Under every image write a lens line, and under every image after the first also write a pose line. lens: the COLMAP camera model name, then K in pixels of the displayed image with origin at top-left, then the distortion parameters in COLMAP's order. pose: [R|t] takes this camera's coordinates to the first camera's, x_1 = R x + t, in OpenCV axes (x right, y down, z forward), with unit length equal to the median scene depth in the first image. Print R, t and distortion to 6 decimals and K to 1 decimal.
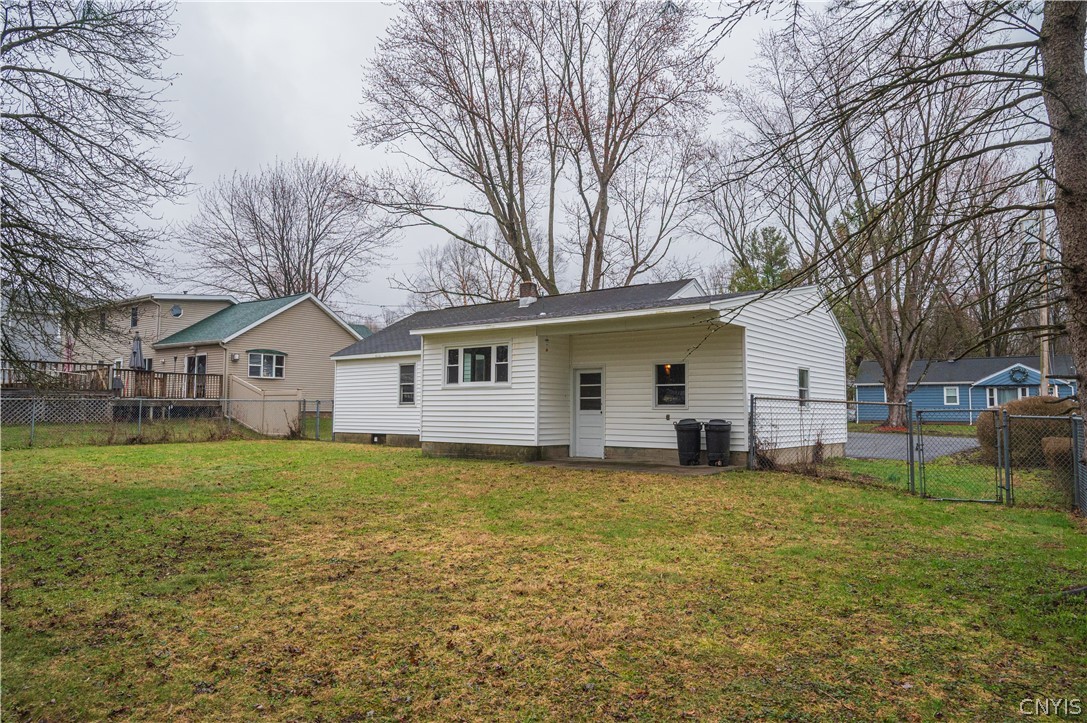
lens RADIAL K [[724.8, 0, 543.5], [0, 724.8, 361.5], [0, 0, 1]] dist [0.000742, 0.000362]
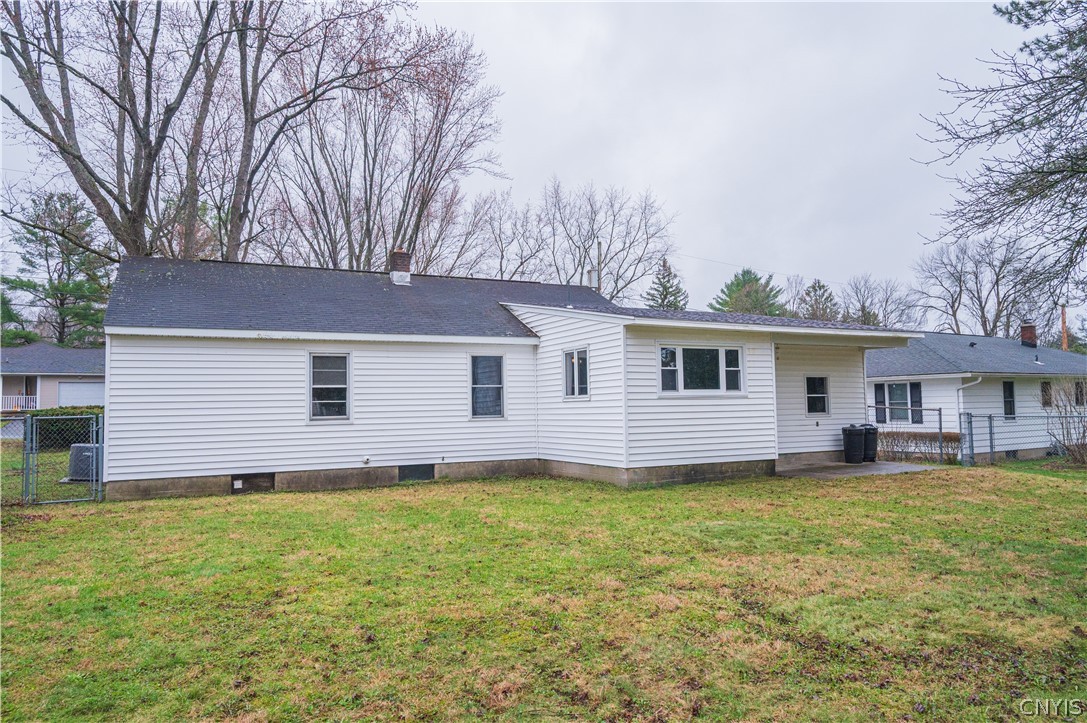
lens RADIAL K [[724.8, 0, 543.5], [0, 724.8, 361.5], [0, 0, 1]] dist [0.000742, 0.000362]
pose [[0.431833, 0.045274, 0.900816, -0.773634], [-0.043159, 0.998633, -0.029500, 0.023487], [-0.900920, -0.026139, 0.433197, 0.668863]]
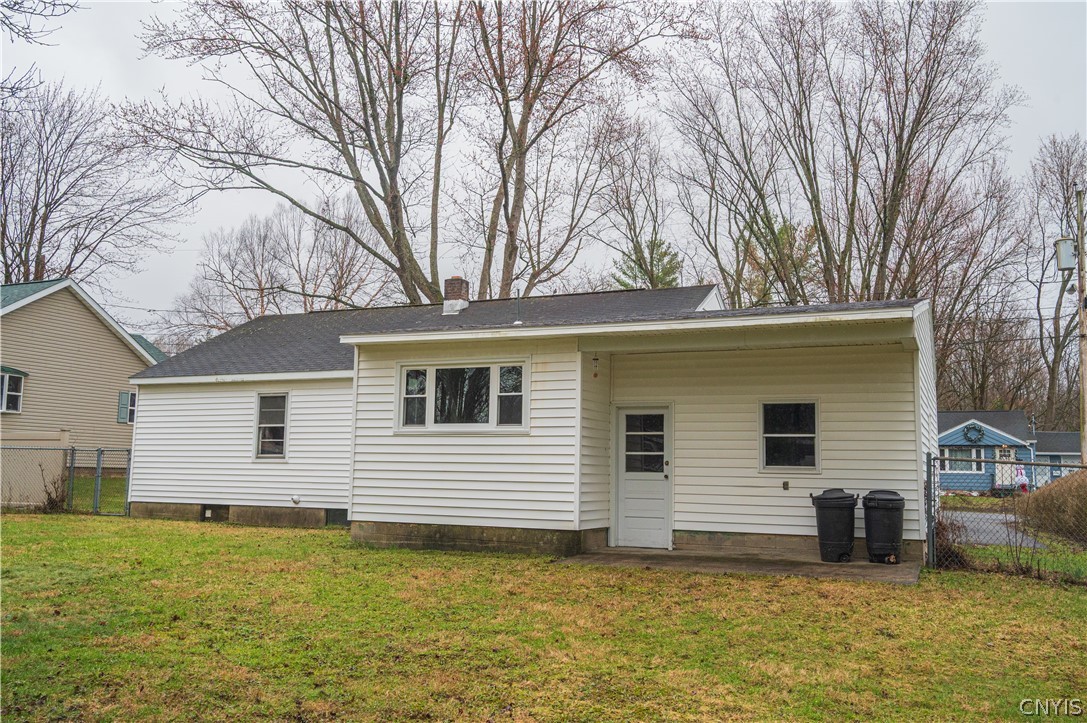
lens RADIAL K [[938.1, 0, 543.5], [0, 938.1, 361.5], [0, 0, 1]] dist [0.000818, -0.001473]
pose [[0.971575, 0.039649, 0.233387, -0.176470], [-0.028685, 0.998328, -0.050186, 0.011075], [-0.234987, 0.042065, 0.971088, 0.175474]]
